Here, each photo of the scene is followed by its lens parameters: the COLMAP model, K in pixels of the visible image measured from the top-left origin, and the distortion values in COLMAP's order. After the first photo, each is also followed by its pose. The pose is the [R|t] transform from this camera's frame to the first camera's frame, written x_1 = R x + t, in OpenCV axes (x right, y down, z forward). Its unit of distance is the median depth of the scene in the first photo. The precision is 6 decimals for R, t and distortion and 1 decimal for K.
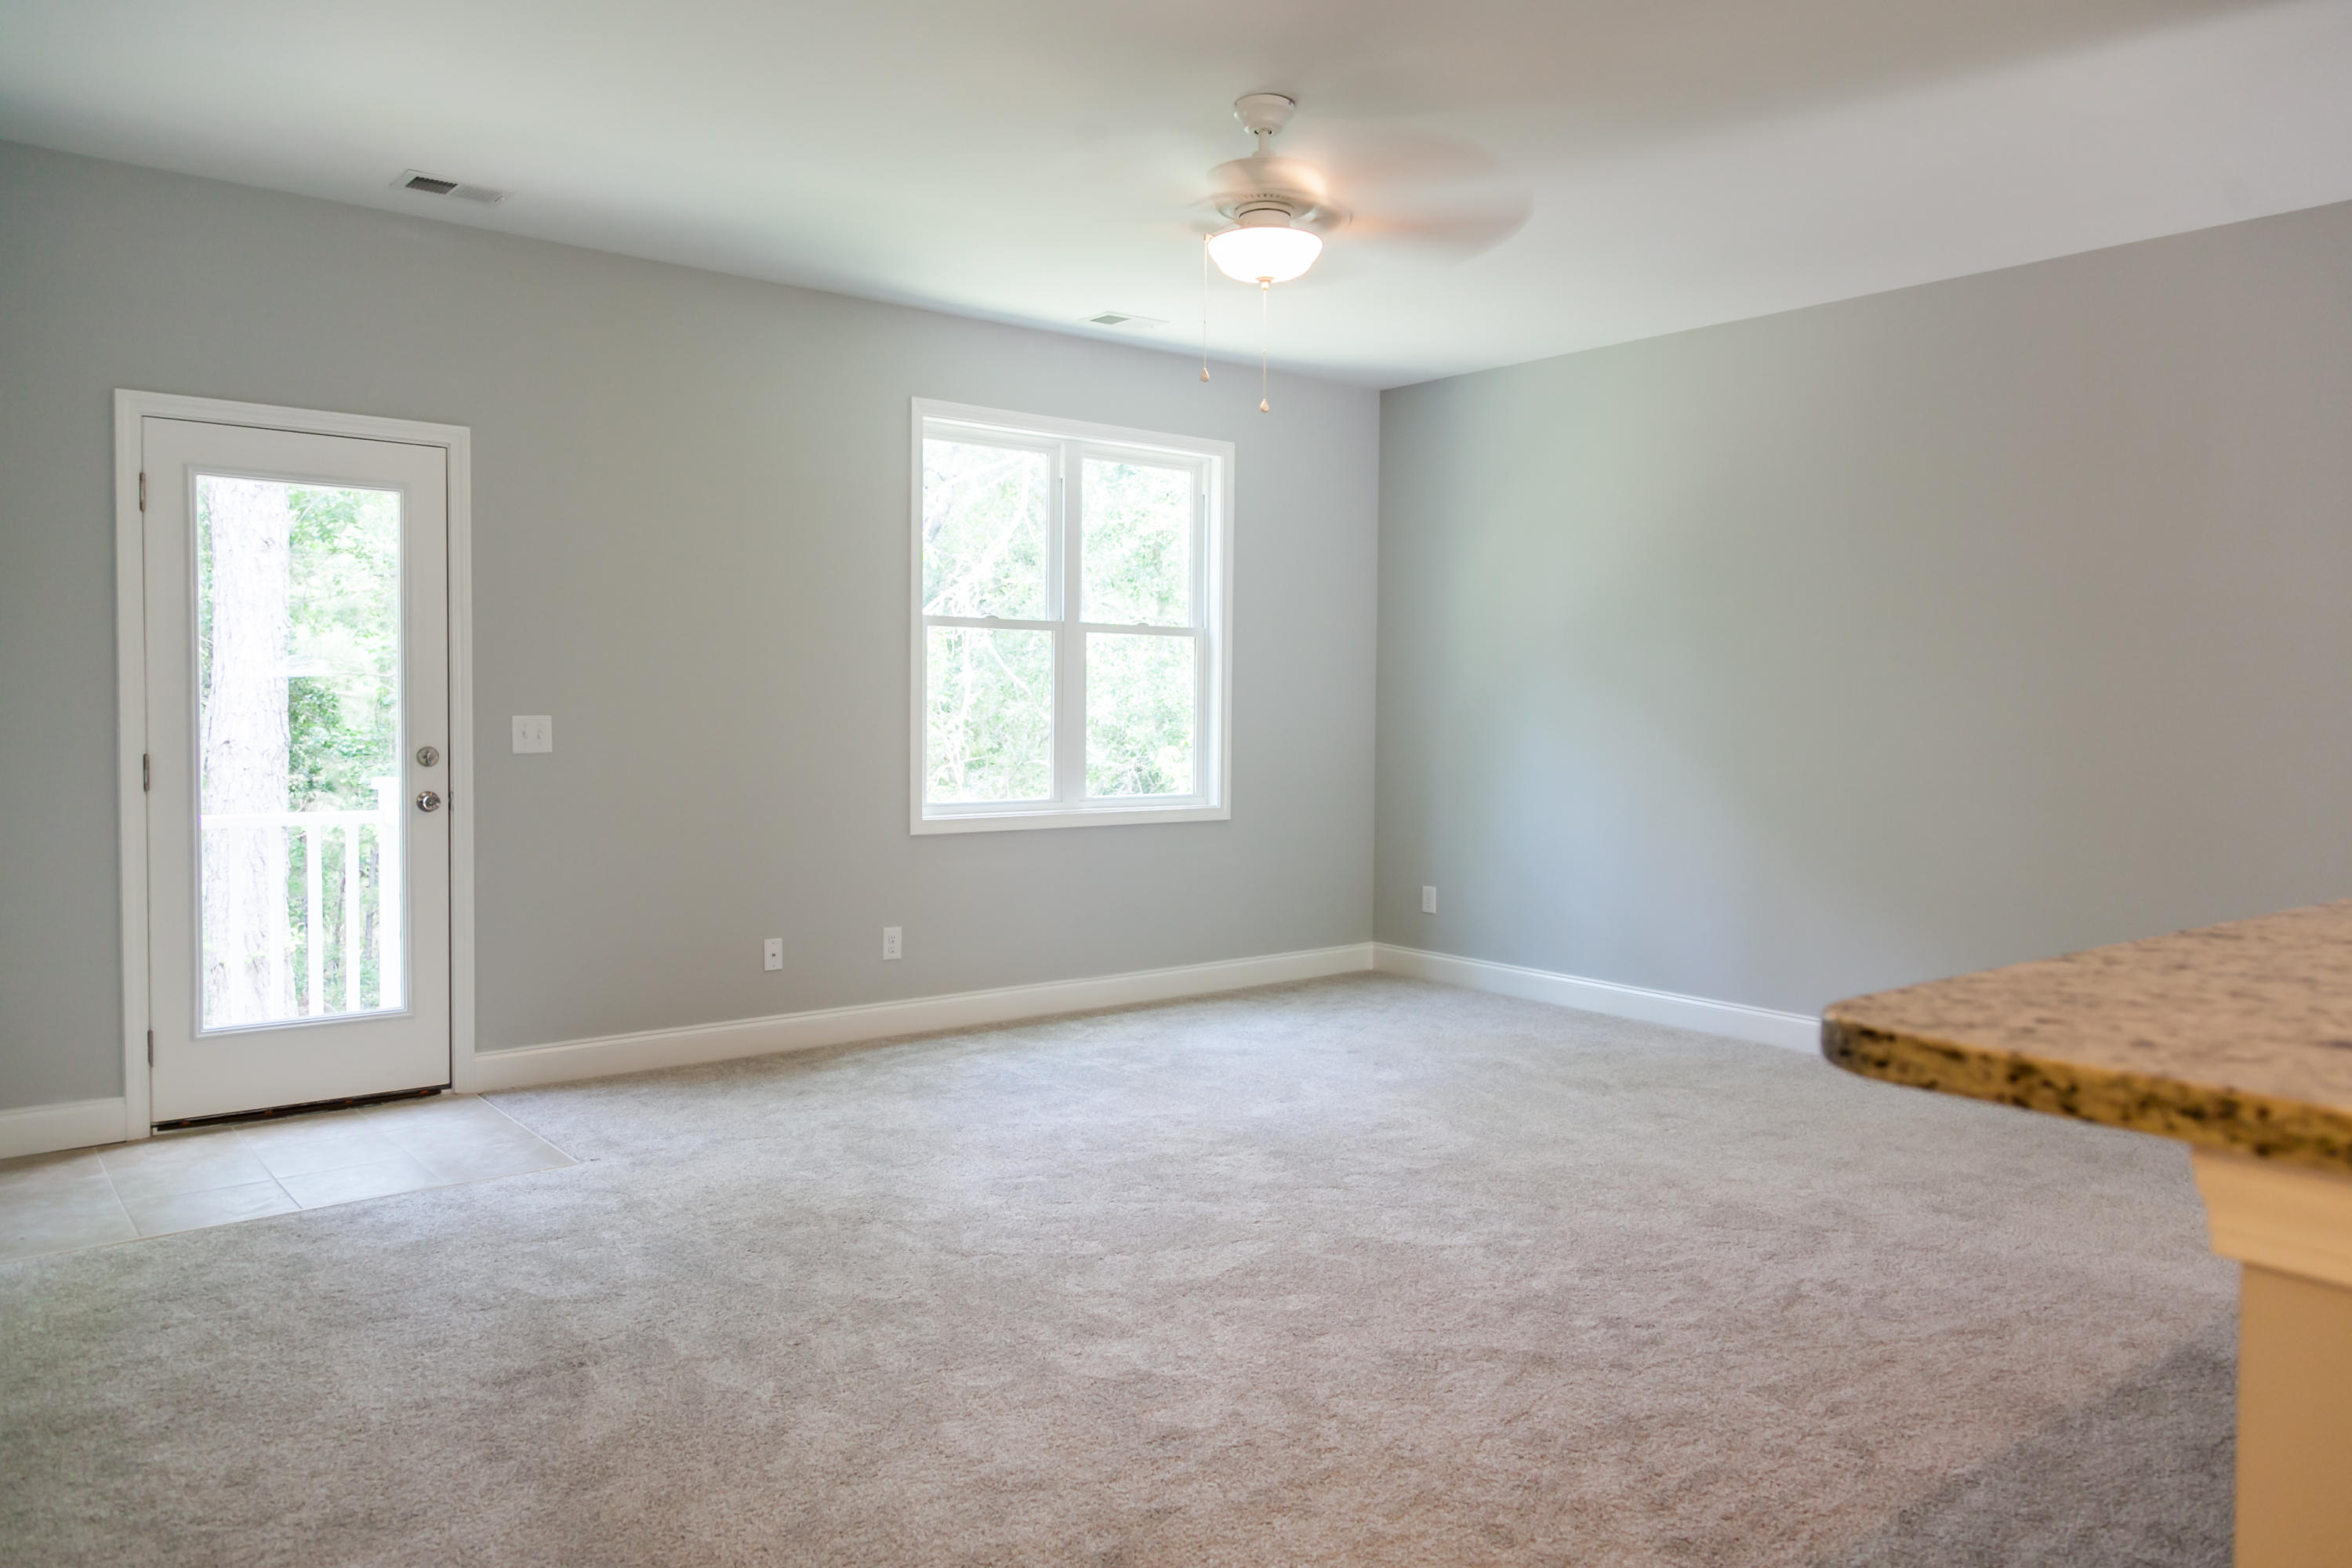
lens RADIAL K [[1624.7, 0, 1182.4], [0, 1624.7, 764.8], [0, 0, 1]] dist [0.008151, -0.004886]
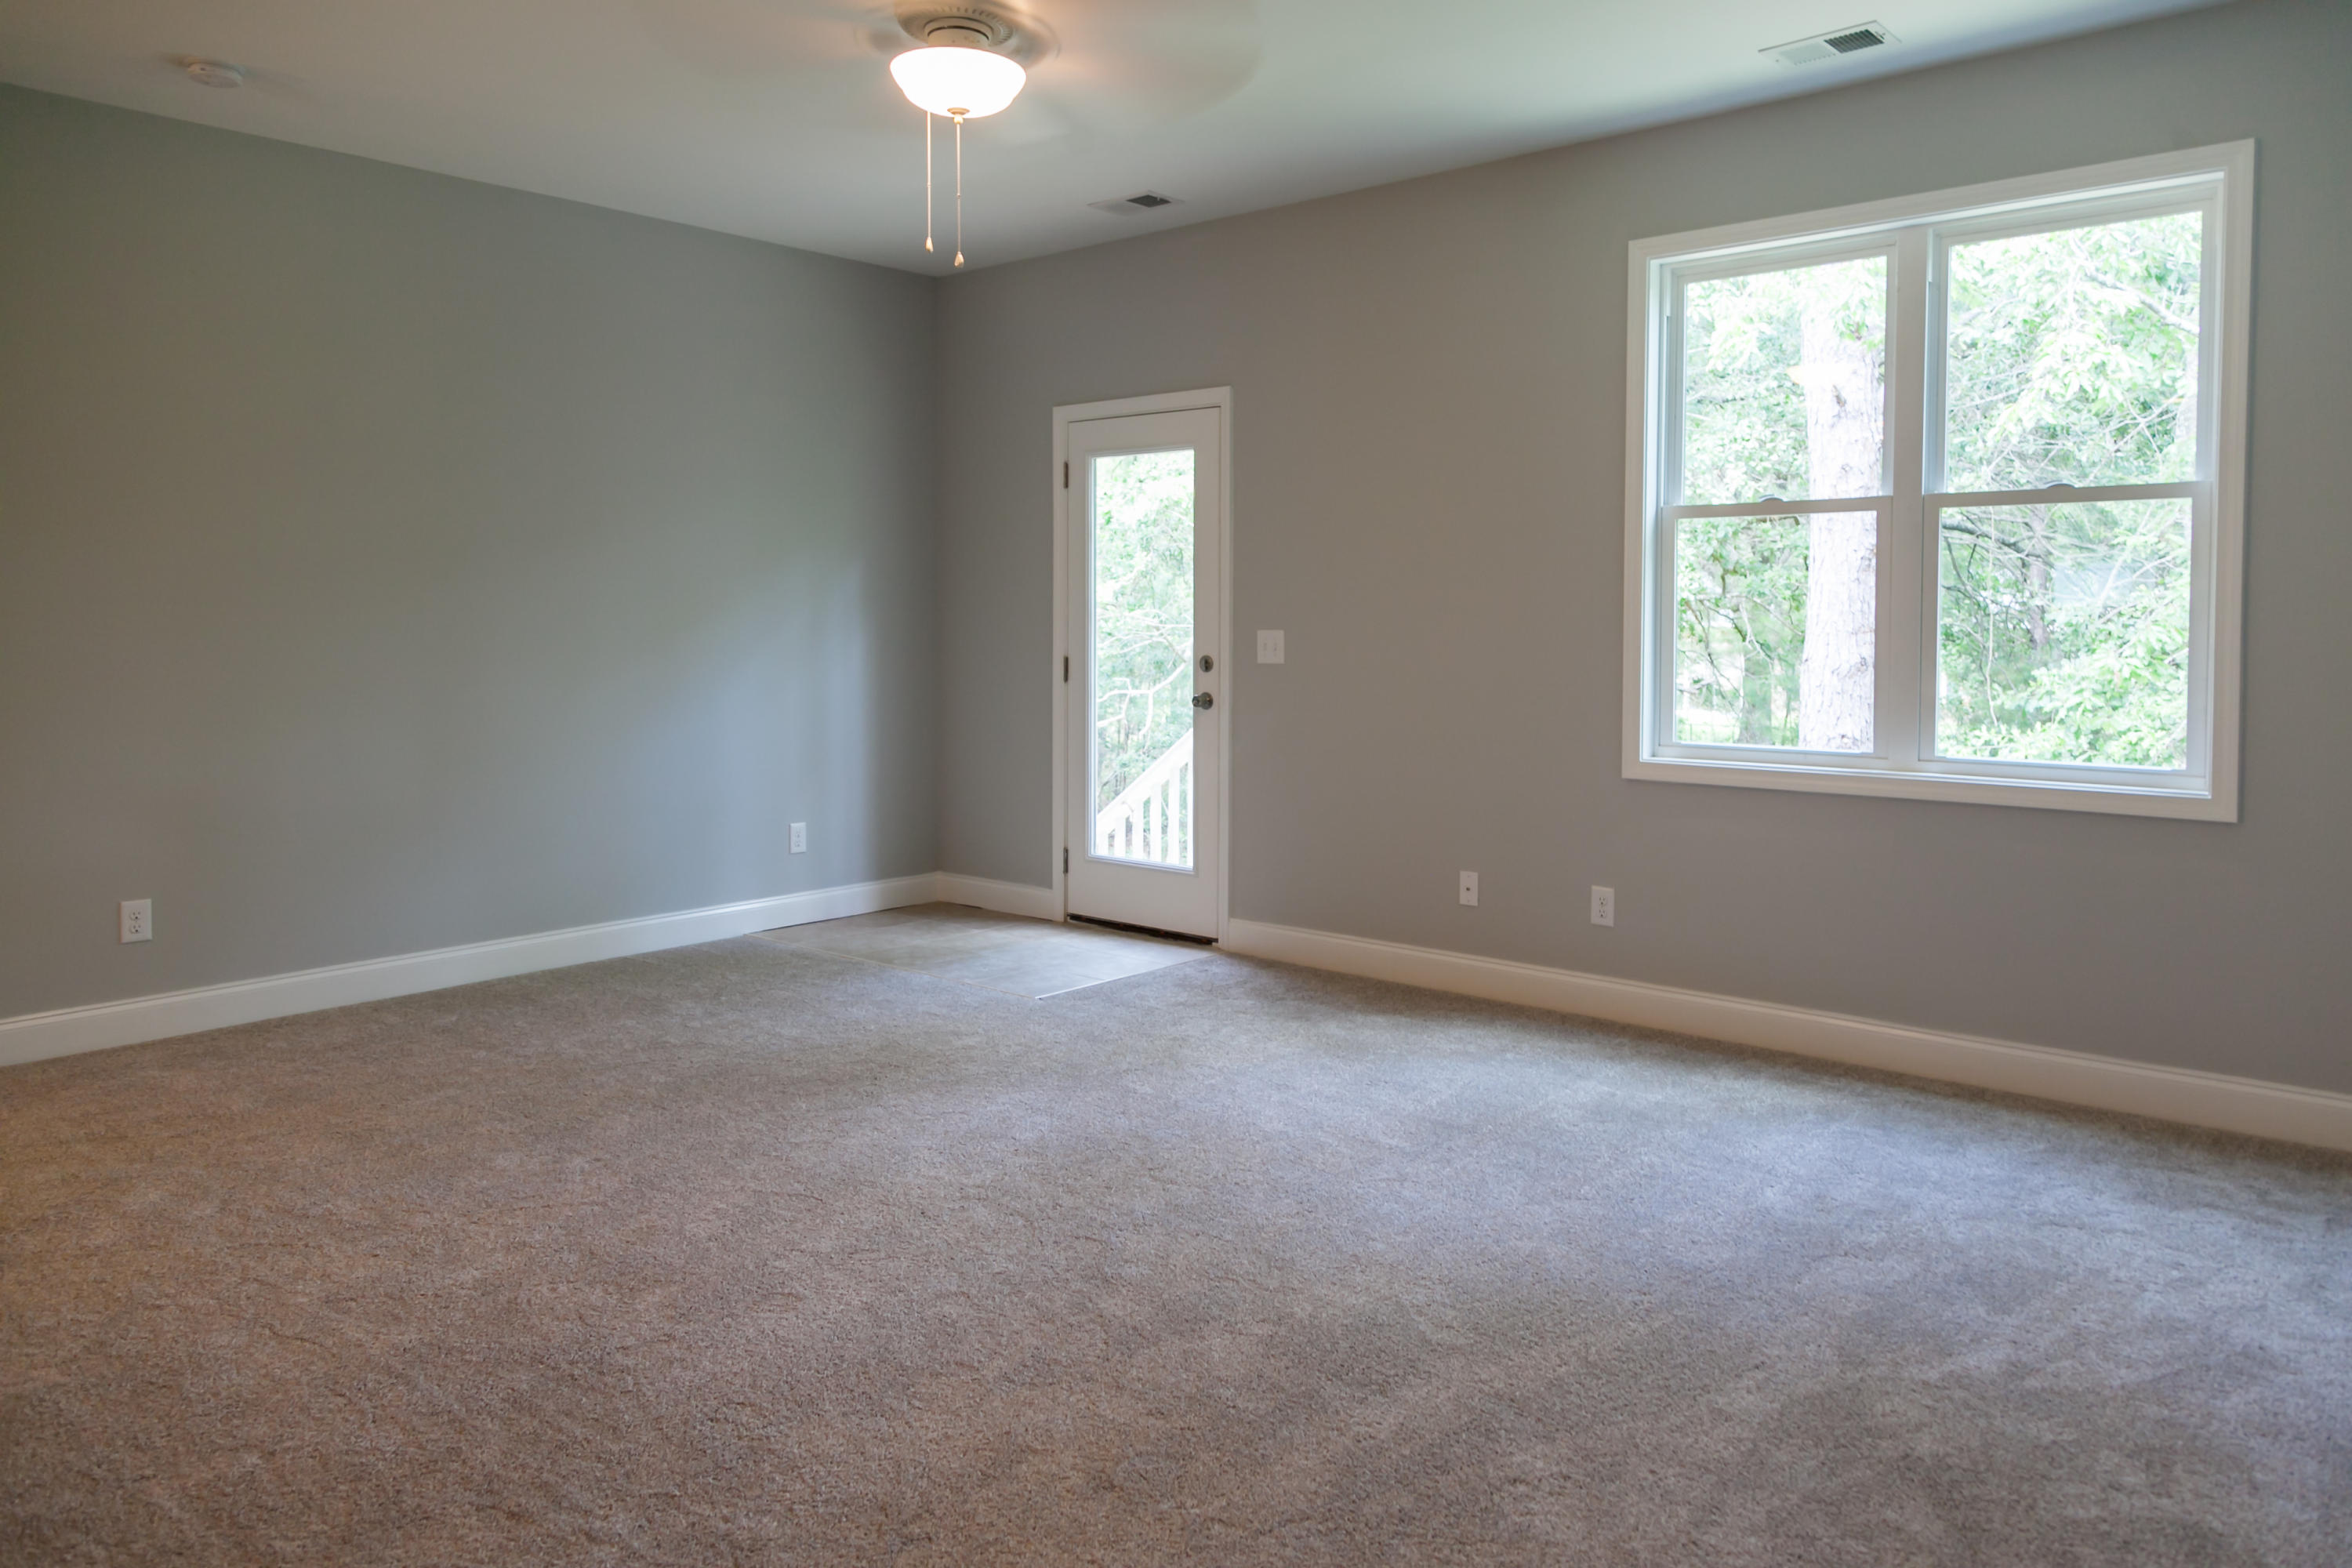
lens RADIAL K [[1654.1, 0, 1173.9], [0, 1654.1, 682.6], [0, 0, 1]] dist [0.003683, -0.001199]
pose [[0.155275, 0.027315, -0.987494, 0.726055], [-0.039549, 0.998988, 0.021414, -0.015954], [0.987079, 0.035729, 0.156198, 0.758780]]
